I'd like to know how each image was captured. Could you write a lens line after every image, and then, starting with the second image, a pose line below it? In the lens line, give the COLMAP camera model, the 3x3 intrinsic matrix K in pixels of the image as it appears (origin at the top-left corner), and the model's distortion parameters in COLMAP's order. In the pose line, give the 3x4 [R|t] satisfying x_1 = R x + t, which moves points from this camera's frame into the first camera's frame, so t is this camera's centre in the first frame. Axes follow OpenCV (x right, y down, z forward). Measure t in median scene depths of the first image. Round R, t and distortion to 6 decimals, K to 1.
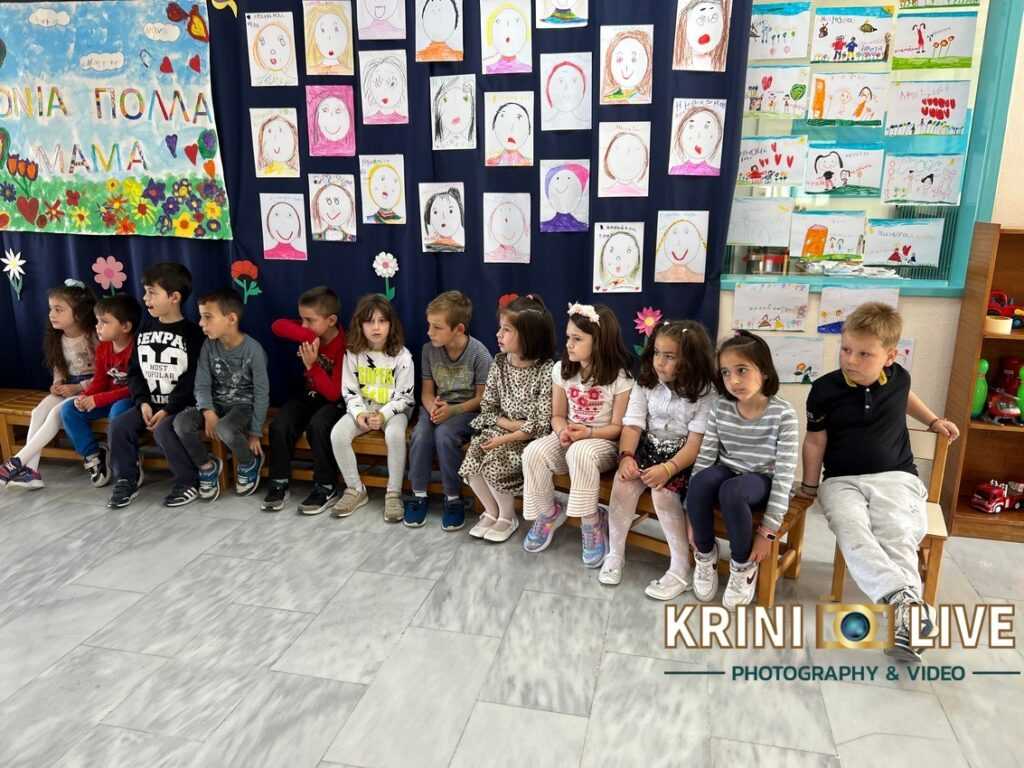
lens RADIAL K [[774.9, 0, 525.5], [0, 774.9, 387.0], [0, 0, 1]] dist [0.056098, -0.070655]
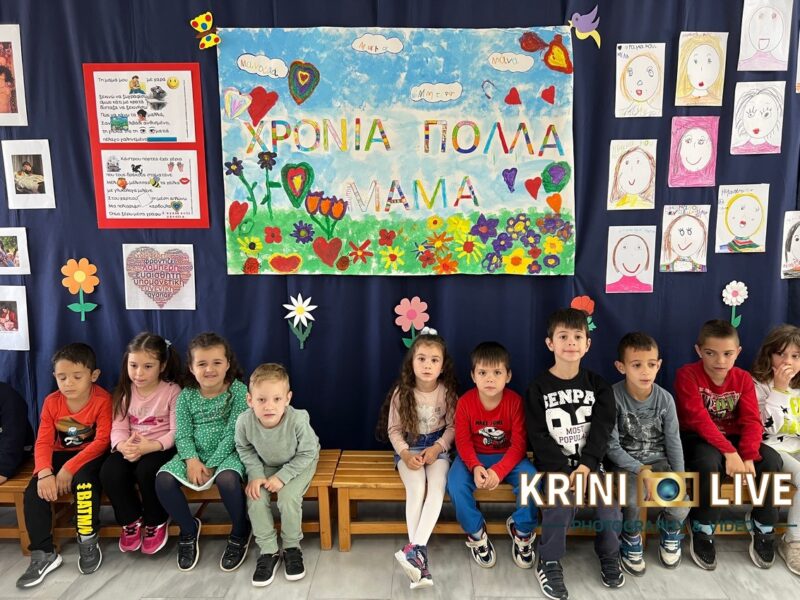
lens RADIAL K [[605.4, 0, 410.5], [0, 605.4, 302.3], [0, 0, 1]] dist [0.056098, -0.070655]
pose [[0.982565, -0.051479, 0.178653, -0.714485], [0.065826, 0.994983, -0.075331, -0.114550], [-0.173879, 0.085778, 0.981024, 0.316244]]
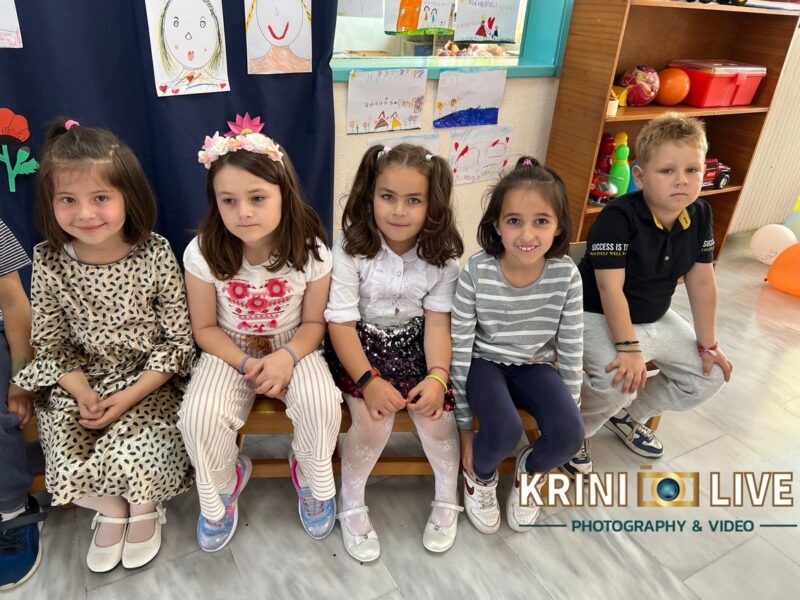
lens RADIAL K [[605.4, 0, 410.5], [0, 605.4, 302.3], [0, 0, 1]] dist [0.056098, -0.070655]
pose [[0.729723, -0.287871, 0.620189, -0.106626], [0.108397, 0.944286, 0.310765, -0.091607], [-0.675096, -0.159545, 0.720271, 0.462882]]
